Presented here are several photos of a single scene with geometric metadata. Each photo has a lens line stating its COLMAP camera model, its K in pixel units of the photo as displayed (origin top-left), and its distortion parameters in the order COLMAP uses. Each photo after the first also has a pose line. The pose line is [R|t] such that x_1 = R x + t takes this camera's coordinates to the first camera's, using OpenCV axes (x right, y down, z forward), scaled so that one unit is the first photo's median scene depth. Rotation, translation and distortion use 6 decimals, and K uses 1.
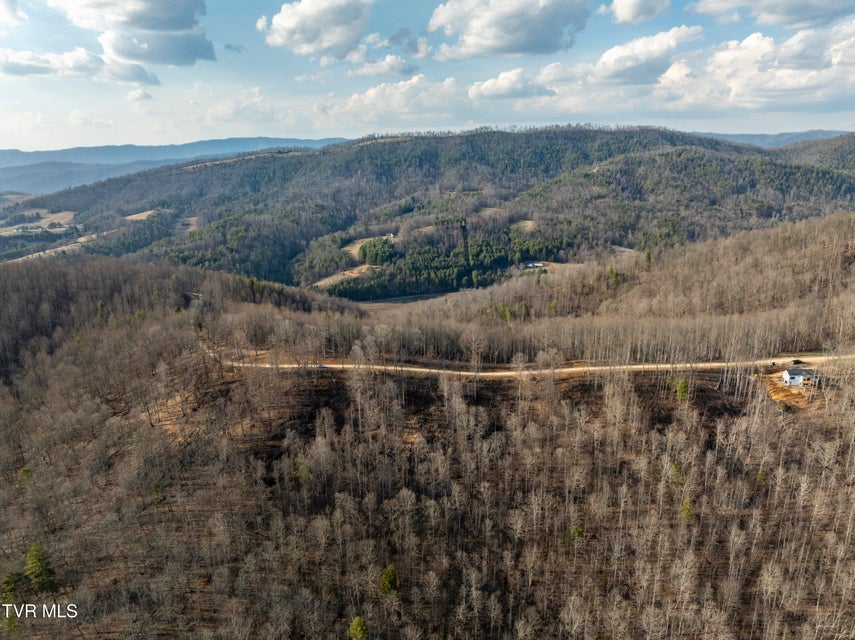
lens RADIAL K [[600.2, 0, 431.0], [0, 600.2, 316.6], [0, 0, 1]] dist [-0.035564, -0.005641]
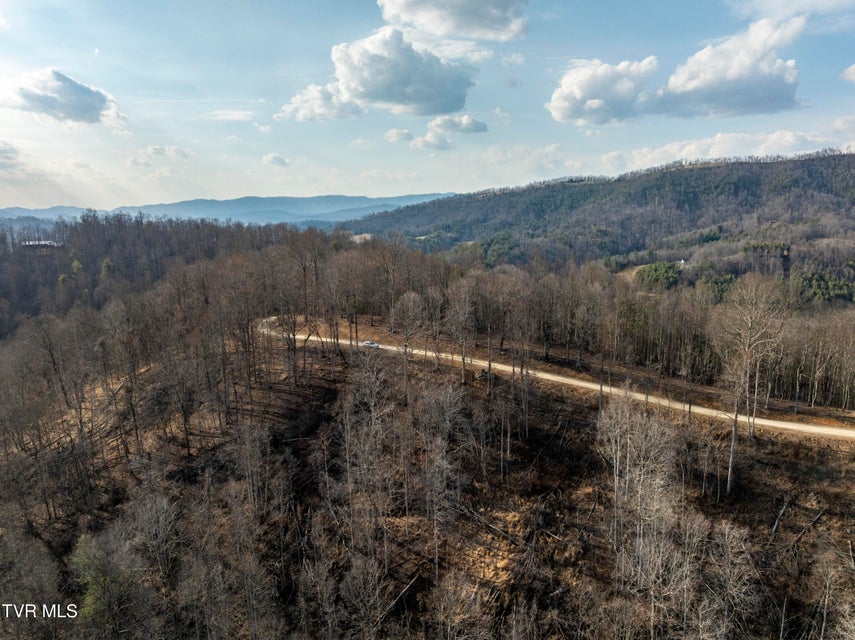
lens RADIAL K [[600.2, 0, 431.0], [0, 600.2, 316.6], [0, 0, 1]] dist [-0.035564, -0.005641]
pose [[0.878849, 0.089798, -0.468572, 0.015071], [-0.129024, 0.990266, -0.052219, 0.016663], [0.459322, 0.106349, 0.881880, 0.128781]]
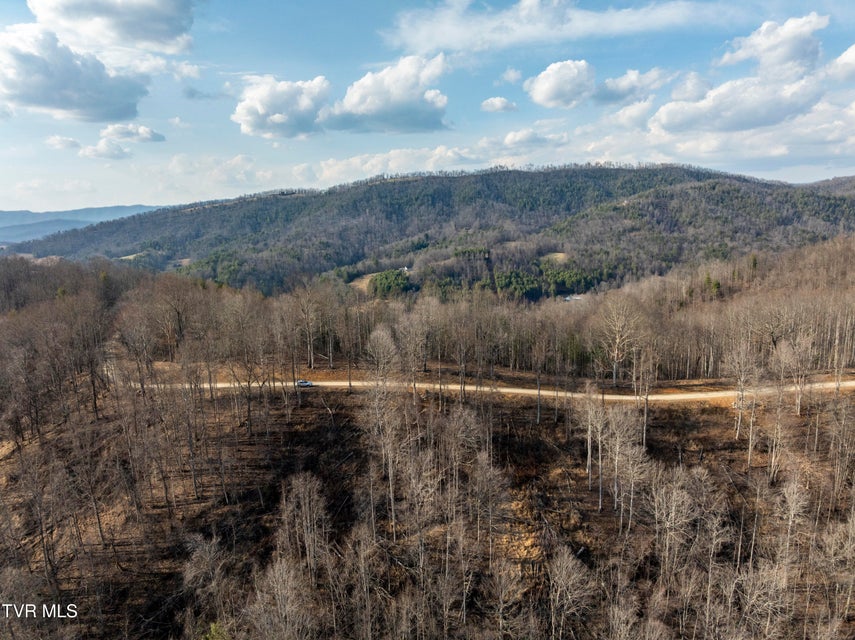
lens RADIAL K [[600.2, 0, 431.0], [0, 600.2, 316.6], [0, 0, 1]] dist [-0.035564, -0.005641]
pose [[0.999896, -0.010128, -0.010253, -0.016264], [0.009079, 0.995183, -0.097618, 0.016277], [0.011192, 0.097515, 0.995171, 0.110249]]
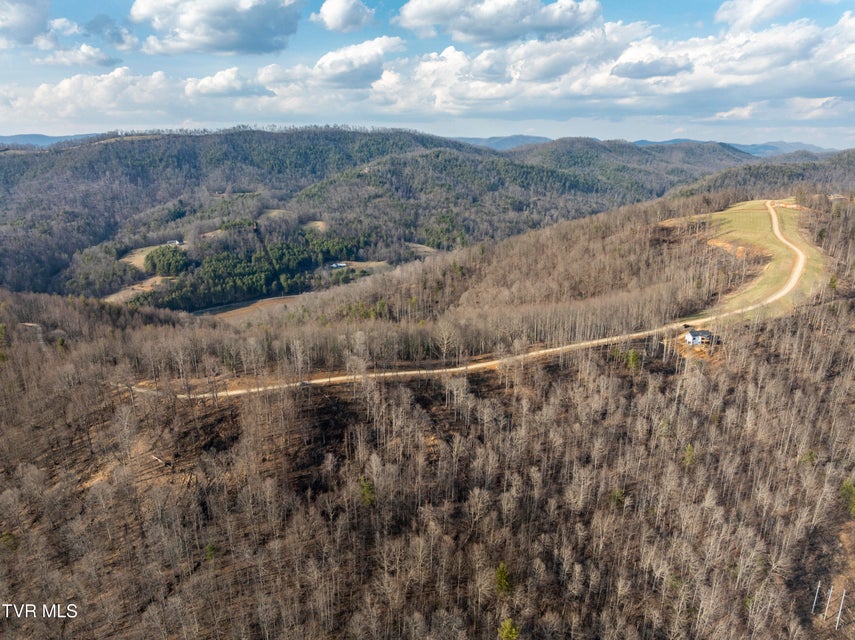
lens RADIAL K [[600.2, 0, 431.0], [0, 600.2, 316.6], [0, 0, 1]] dist [-0.035564, -0.005641]
pose [[0.907524, -0.095400, 0.409021, -0.077847], [0.095946, 0.995201, 0.019238, -0.003607], [-0.408894, 0.021785, 0.912322, 0.018264]]
